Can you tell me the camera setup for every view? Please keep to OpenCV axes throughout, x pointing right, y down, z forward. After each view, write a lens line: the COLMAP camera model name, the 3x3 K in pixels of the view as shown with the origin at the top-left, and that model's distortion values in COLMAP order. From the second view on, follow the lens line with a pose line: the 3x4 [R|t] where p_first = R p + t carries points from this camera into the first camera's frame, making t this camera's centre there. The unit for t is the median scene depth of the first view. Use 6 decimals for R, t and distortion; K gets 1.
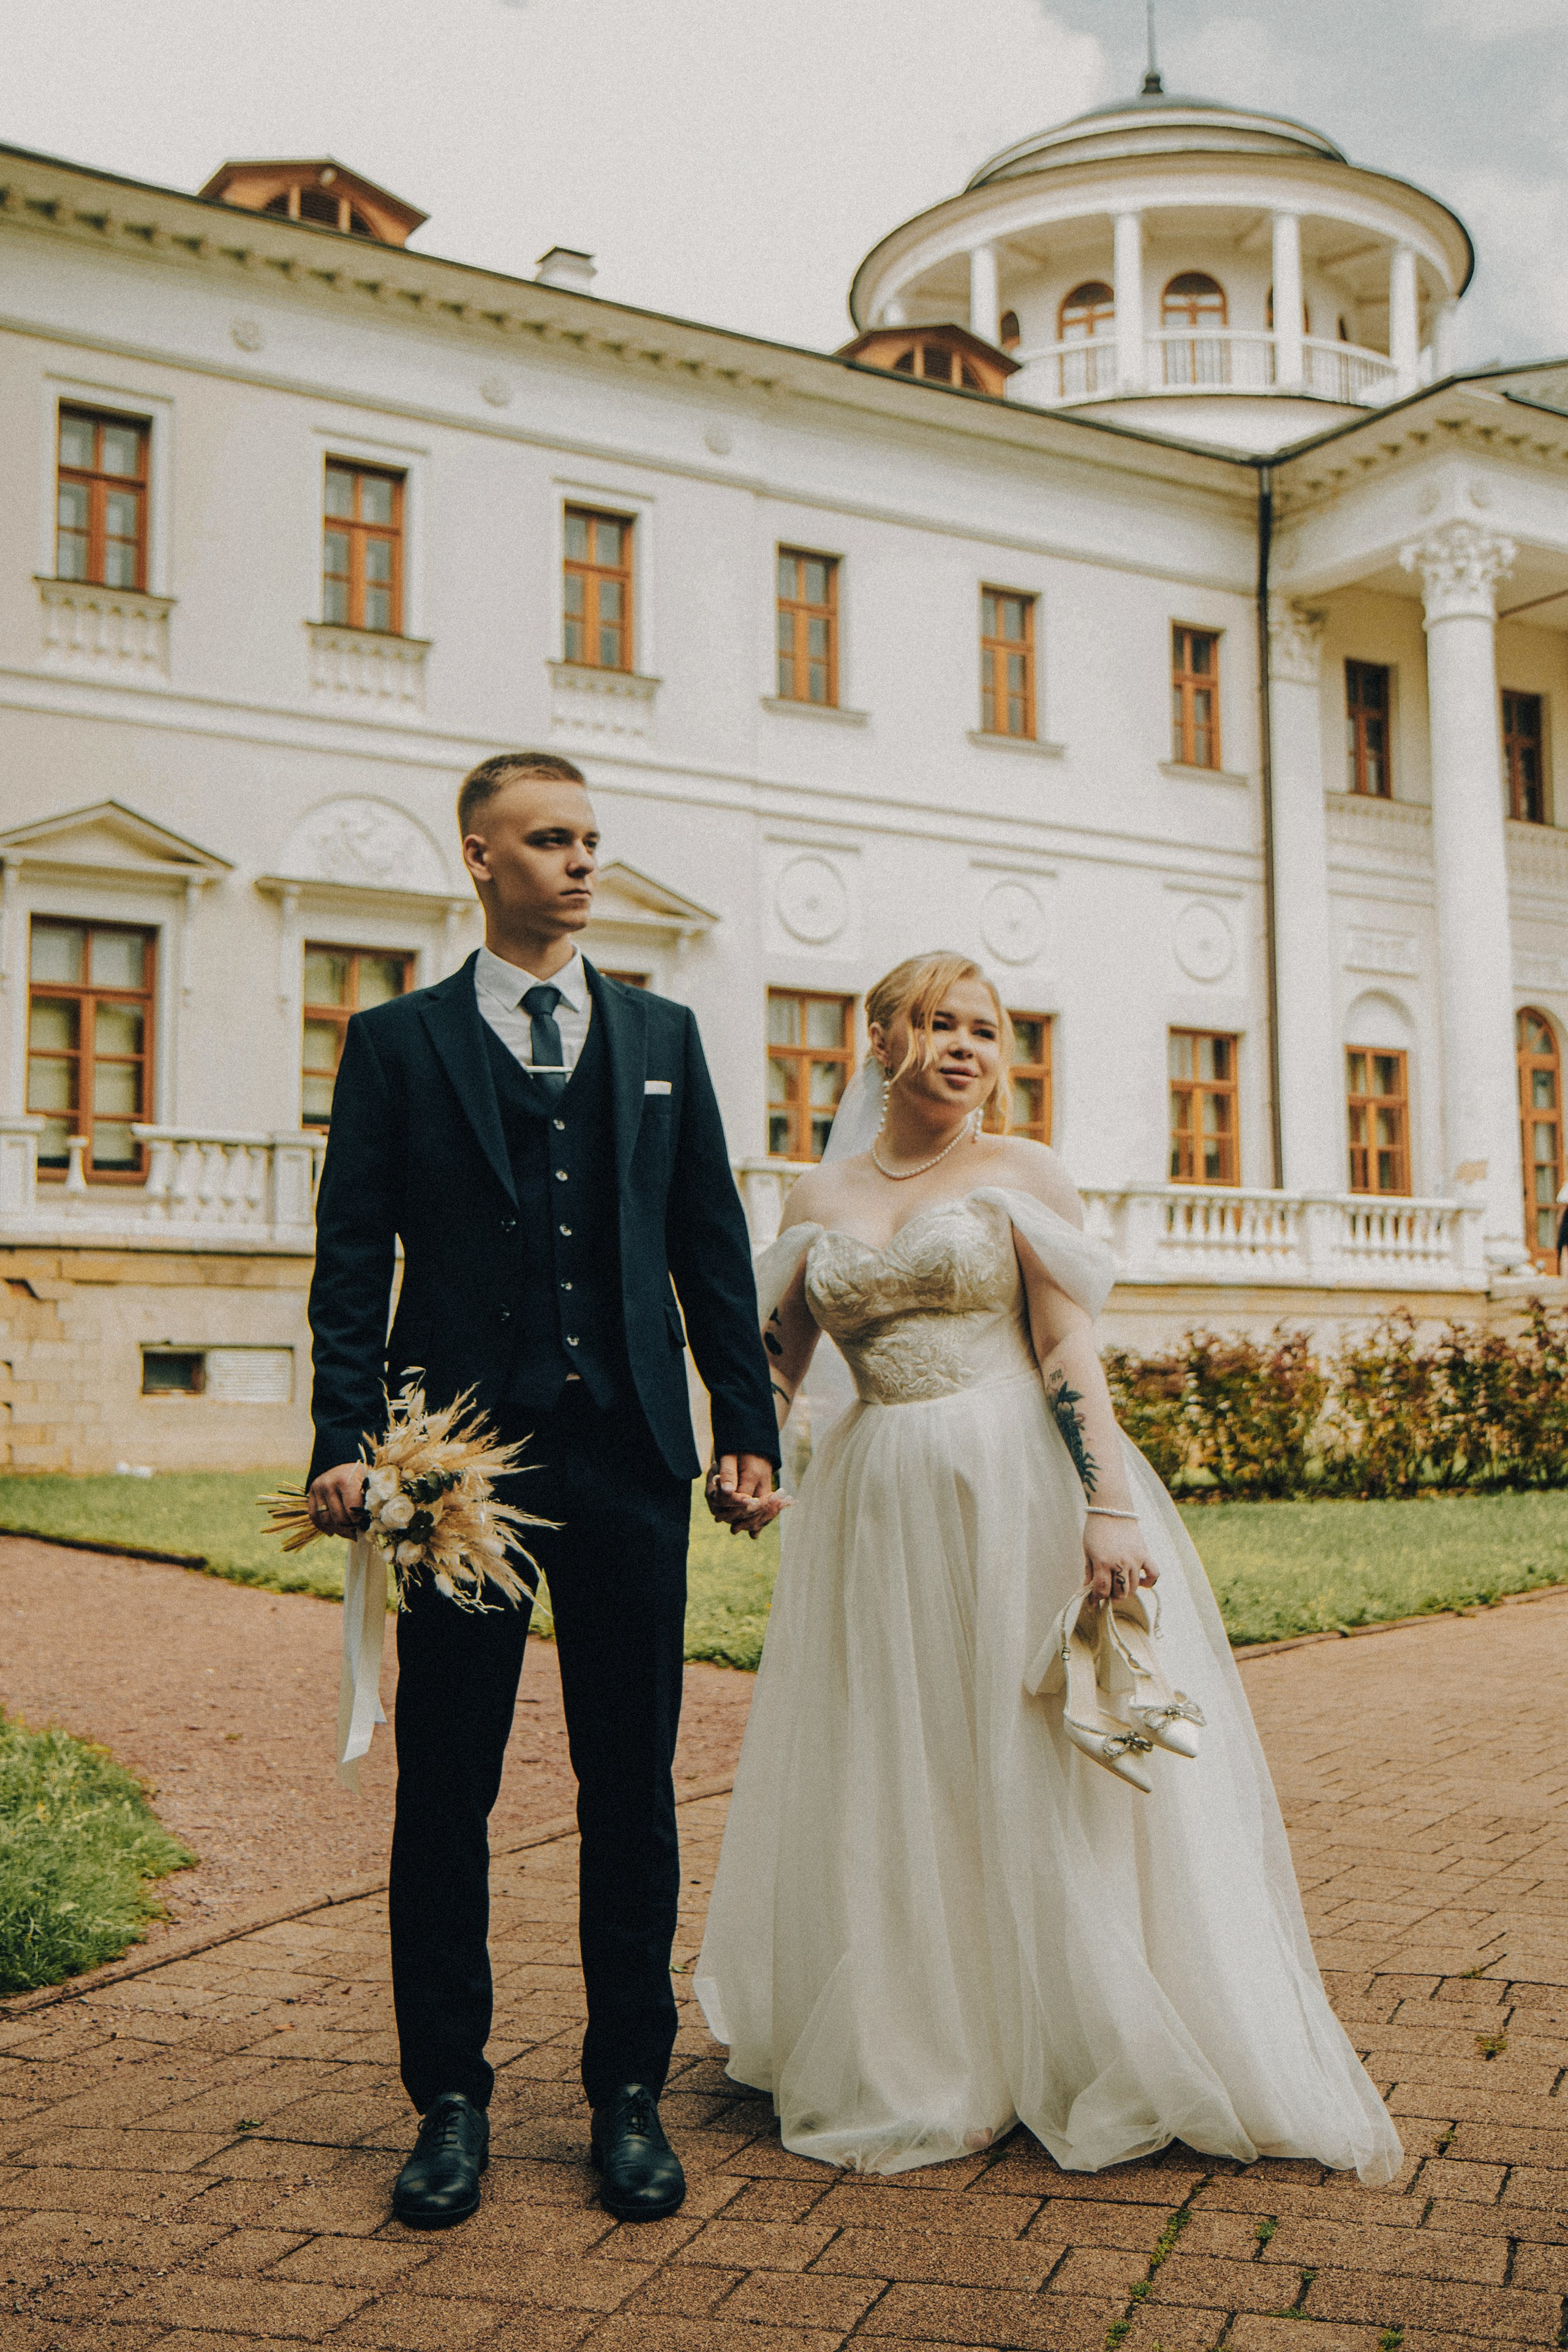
lens RADIAL K [[2902.1, 0, 784.0], [0, 2902.1, 1176.0], [0, 0, 1]] dist [-0.013260, 0.006937]
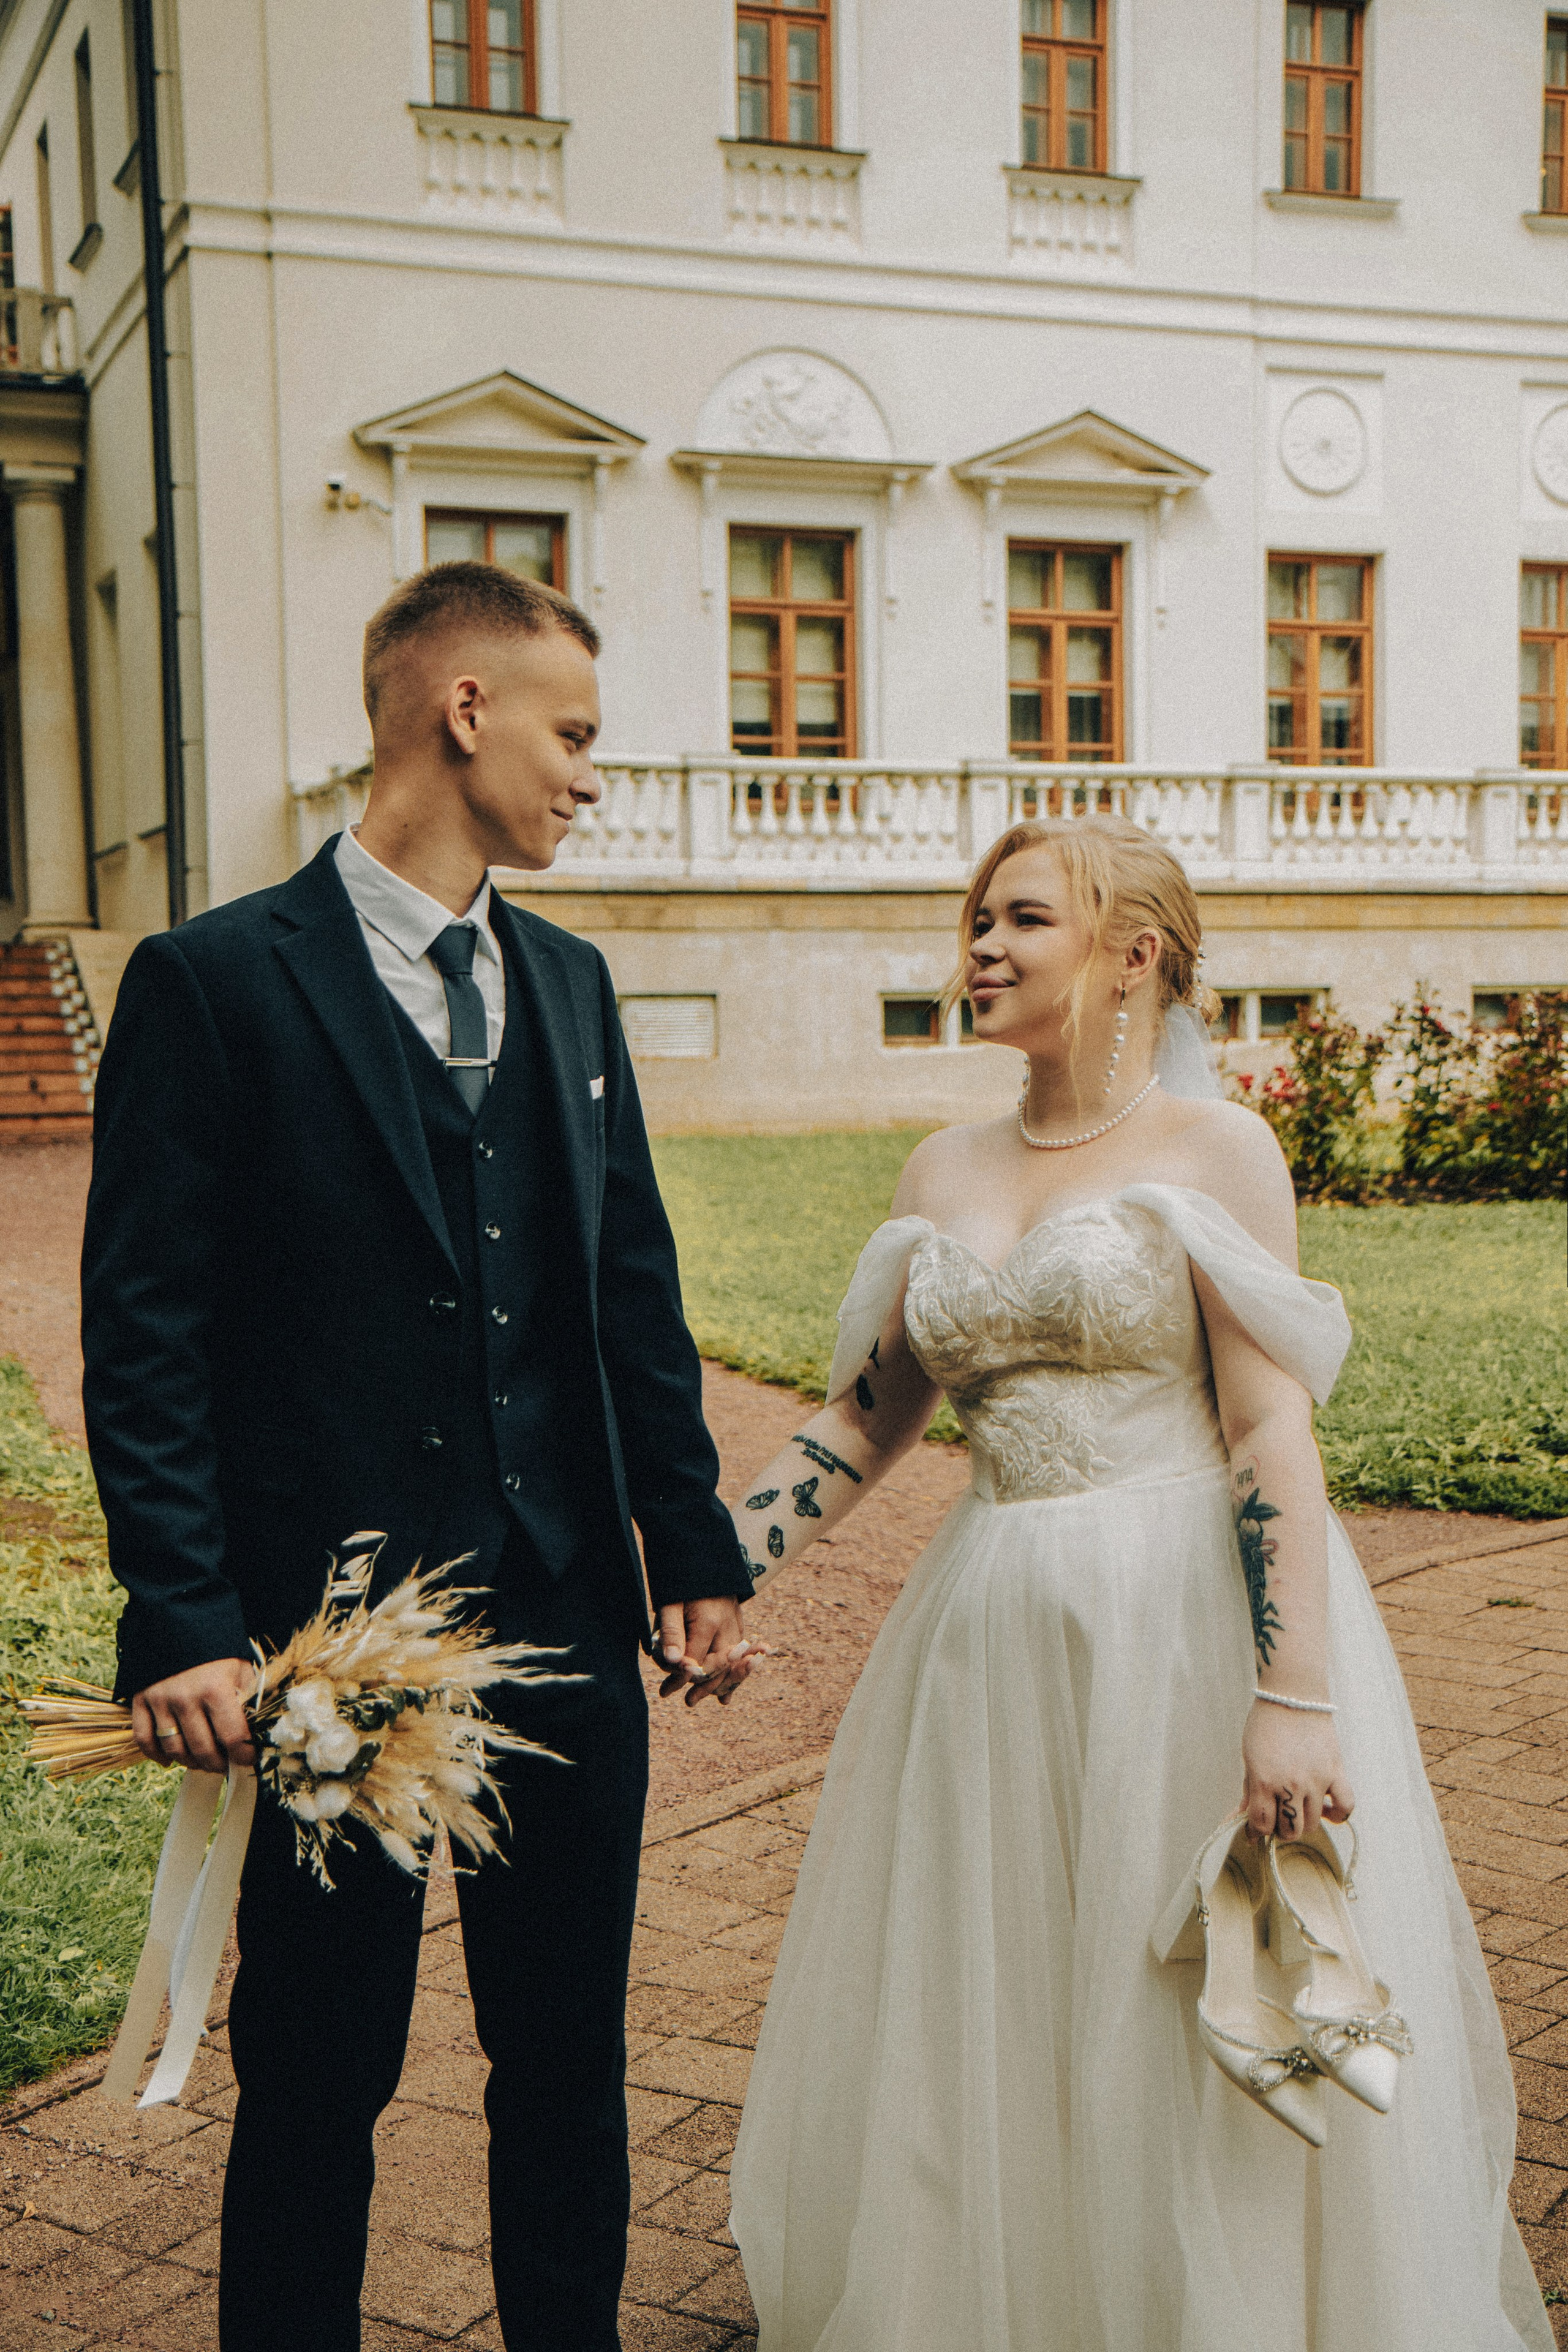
lens RADIAL K [[2950.0, 0, 784.0], [0, 2950.0, 1176.0], [0, 0, 1]] dist [0.005398, 0.384810]
pose [[0.976538, 0.008998, -0.215156, 0.047025], [0.028971, 0.984555, 0.172664, -0.041239], [0.213386, -0.174846, 0.961195, 0.108269]]
